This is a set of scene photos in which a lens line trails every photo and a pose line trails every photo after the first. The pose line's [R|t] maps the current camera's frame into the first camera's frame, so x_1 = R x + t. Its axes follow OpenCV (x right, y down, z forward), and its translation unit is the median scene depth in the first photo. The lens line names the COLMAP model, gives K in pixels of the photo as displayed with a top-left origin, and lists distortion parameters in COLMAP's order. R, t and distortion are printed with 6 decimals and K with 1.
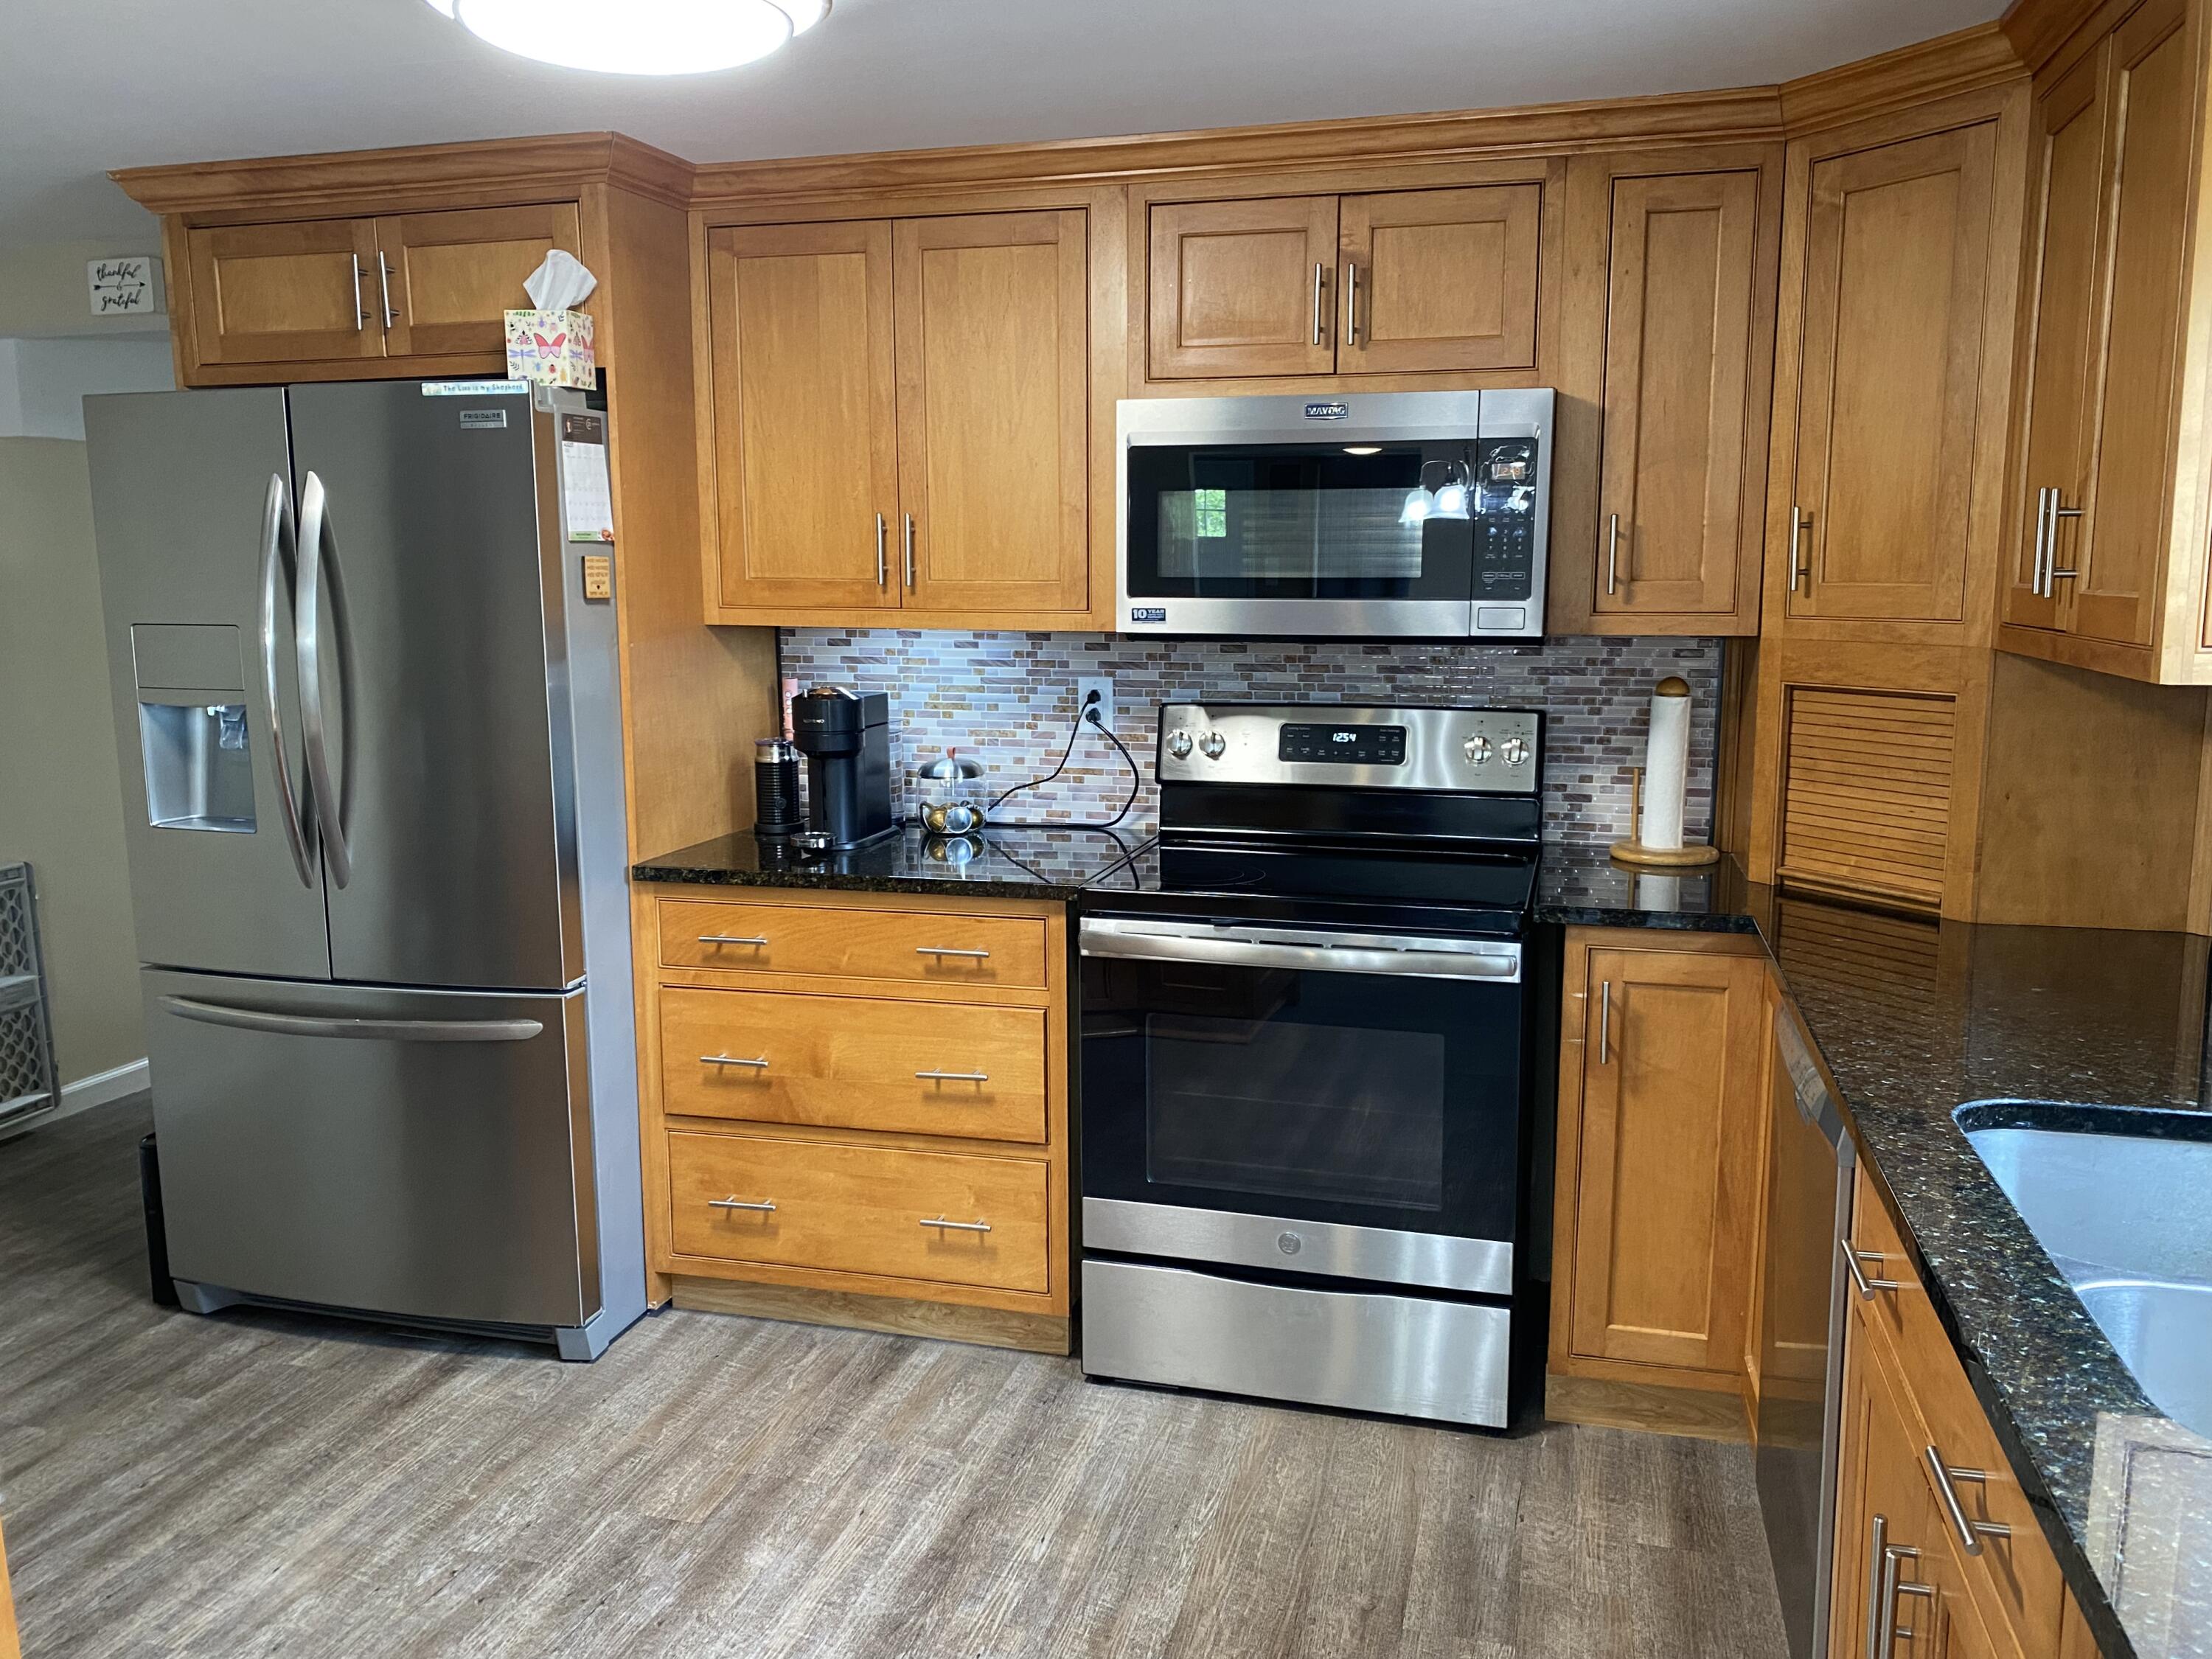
lens RADIAL K [[1627.5, 0, 1030.0], [0, 1627.5, 833.2], [0, 0, 1]] dist [0.033446, -0.090114]
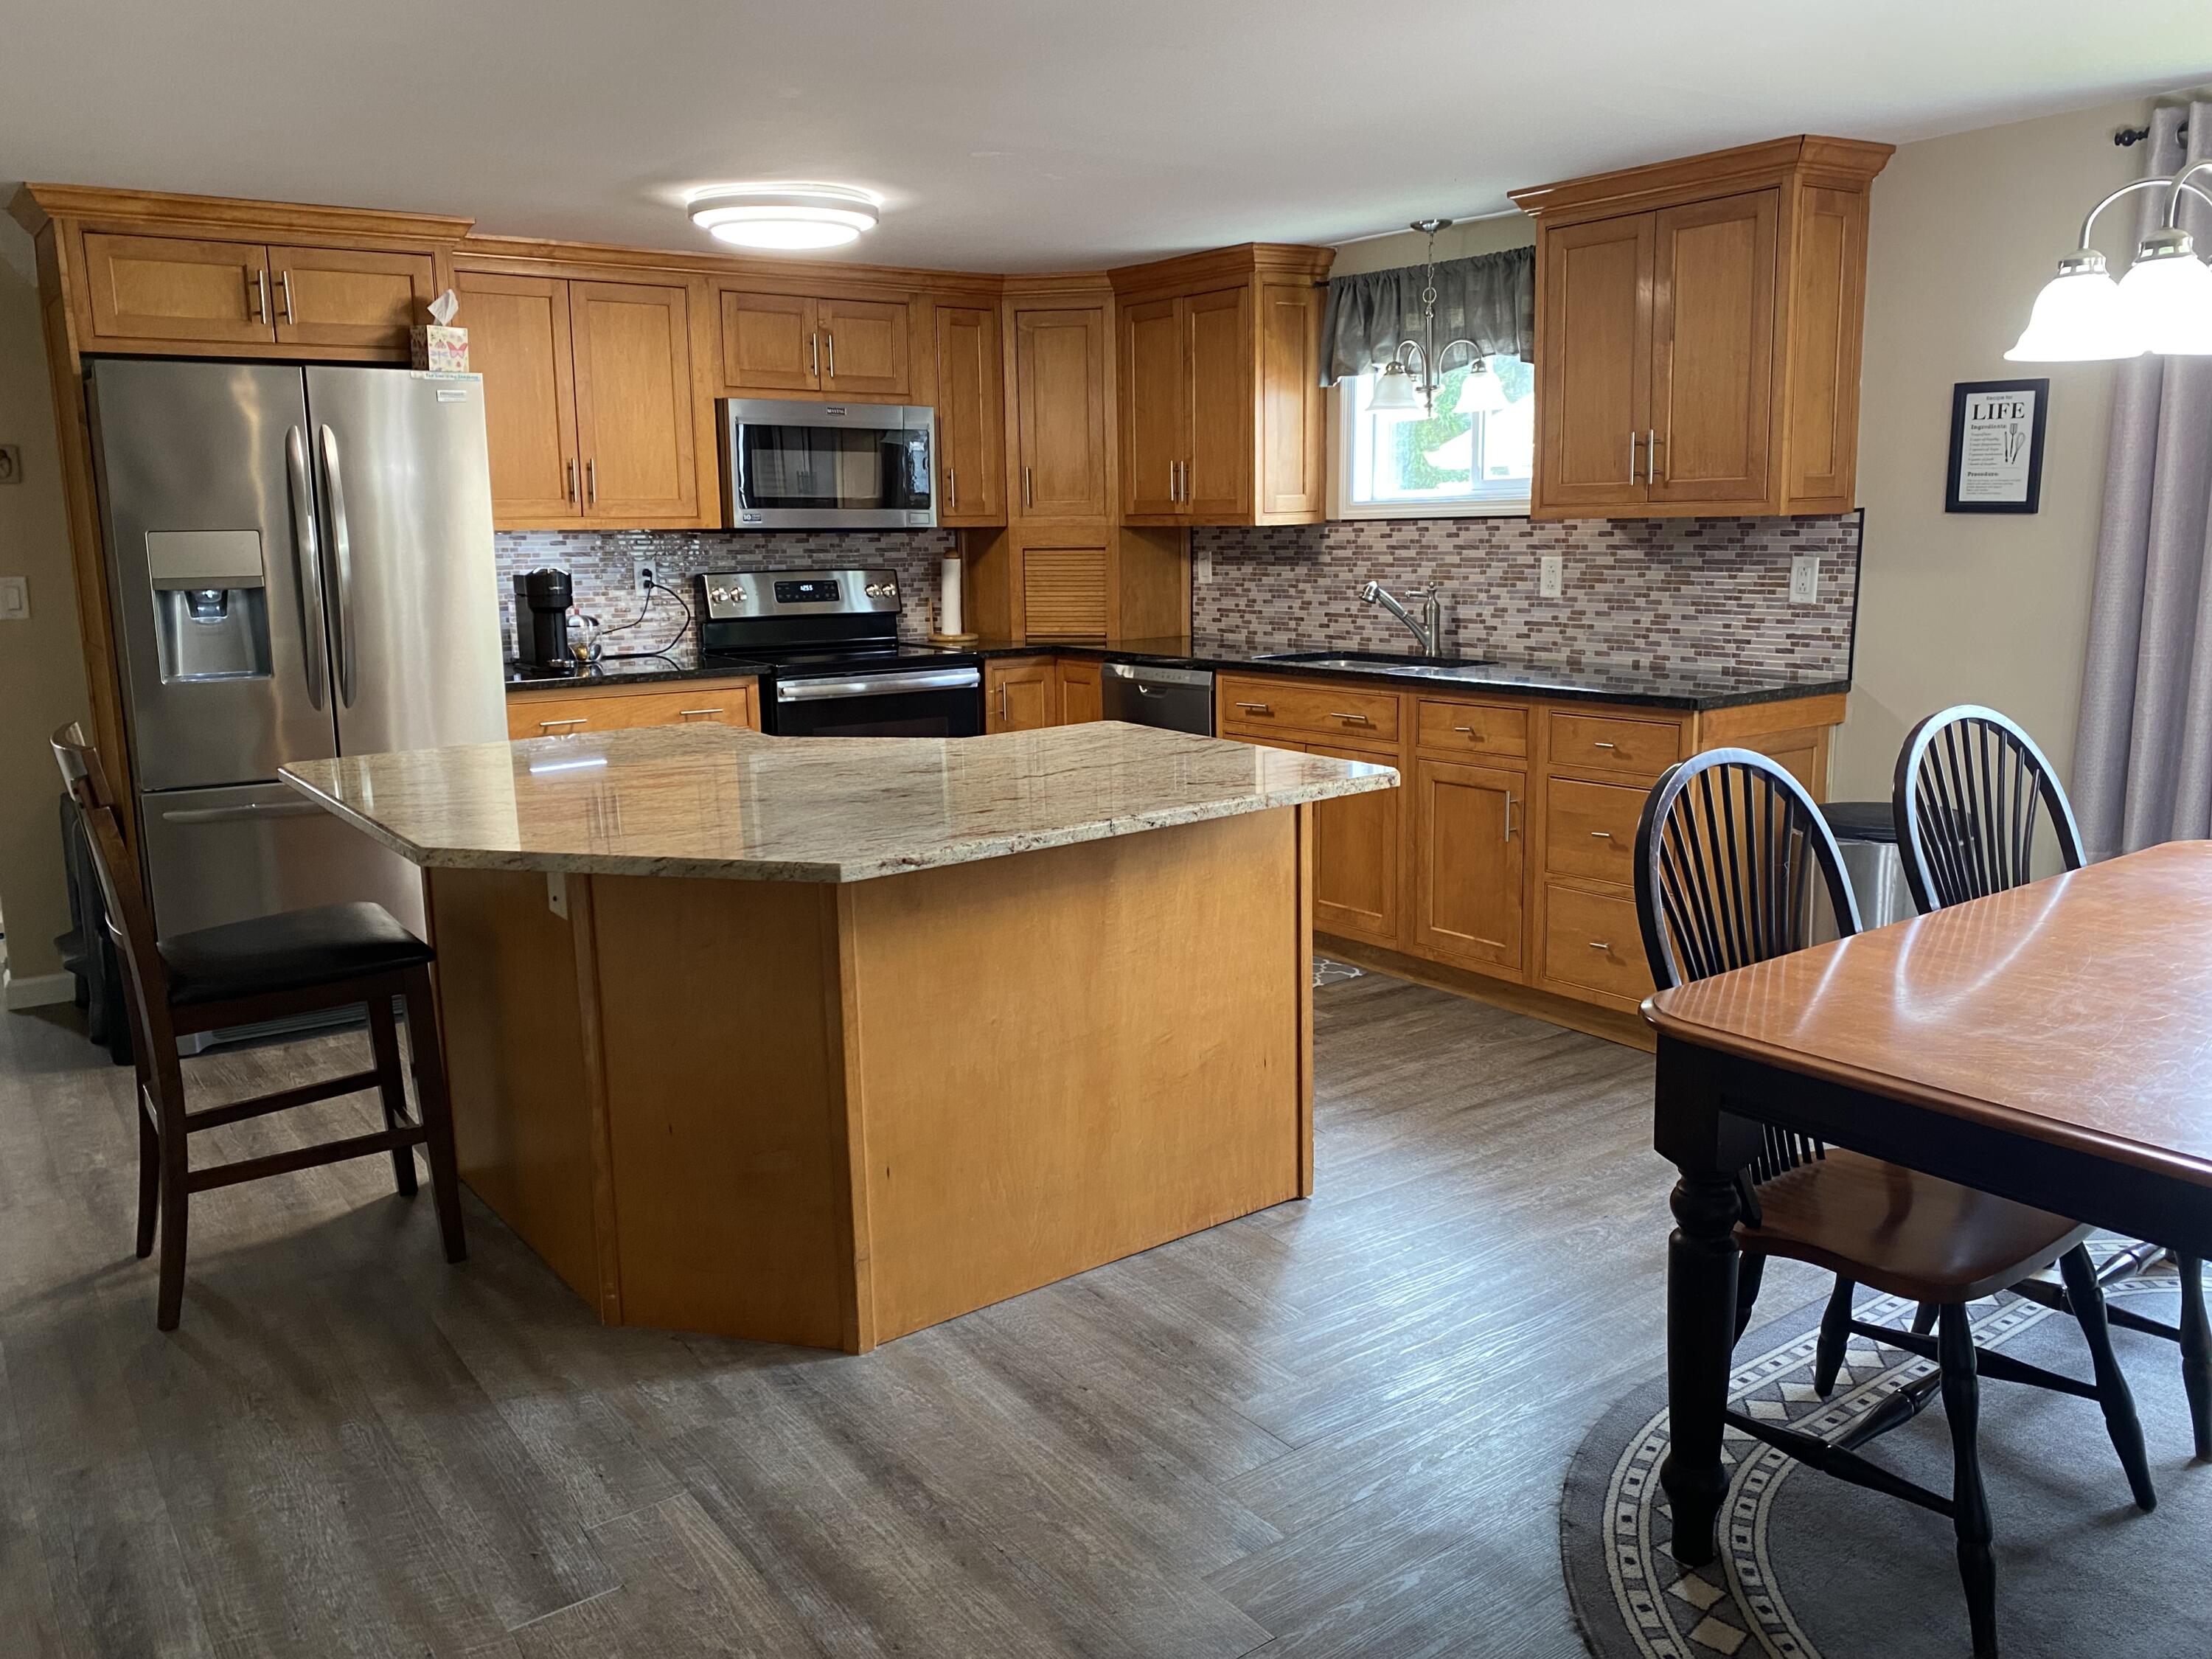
lens RADIAL K [[1699.0, 0, 1107.0], [0, 1699.0, 876.0], [0, 0, 1]] dist [0.005327, -0.093217]
pose [[0.636321, -0.161844, 0.754256, -1.169599], [0.123860, 0.986494, 0.107183, 0.105376], [-0.761416, 0.025219, 0.647773, -0.518866]]
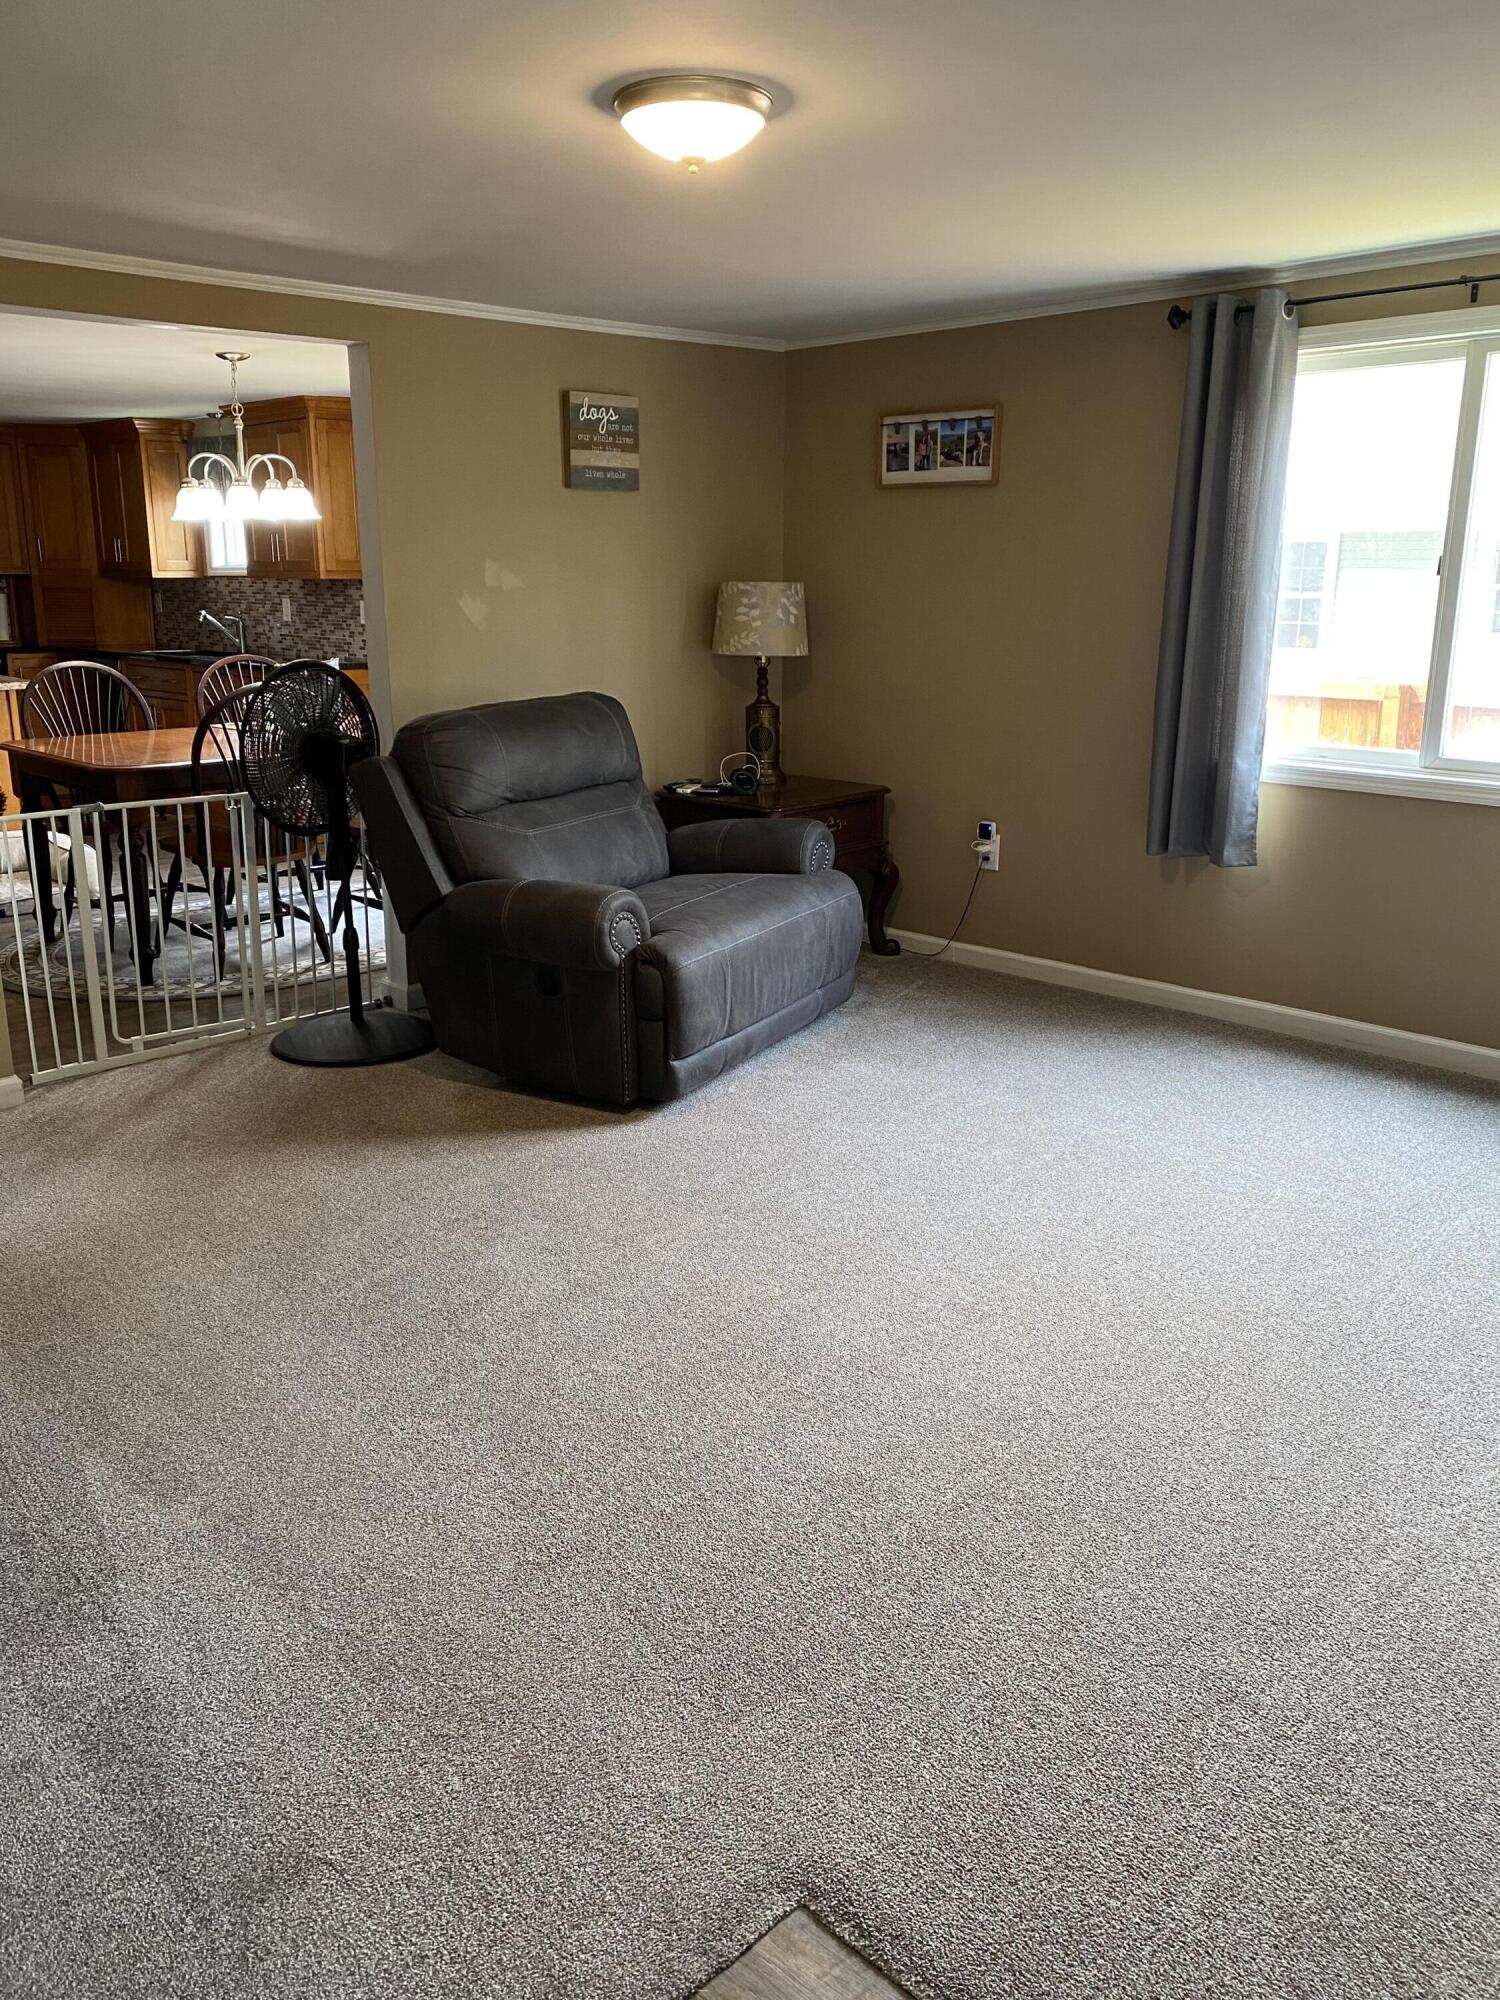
lens RADIAL K [[1511.4, 0, 740.8], [0, 1511.4, 973.6], [0, 0, 1]] dist [0.037203, -0.060726]
pose [[0.524845, -0.205801, 0.825944, -1.600241], [0.112055, 0.978592, 0.172631, 0.318220], [-0.843790, 0.001947, 0.536670, -2.005370]]
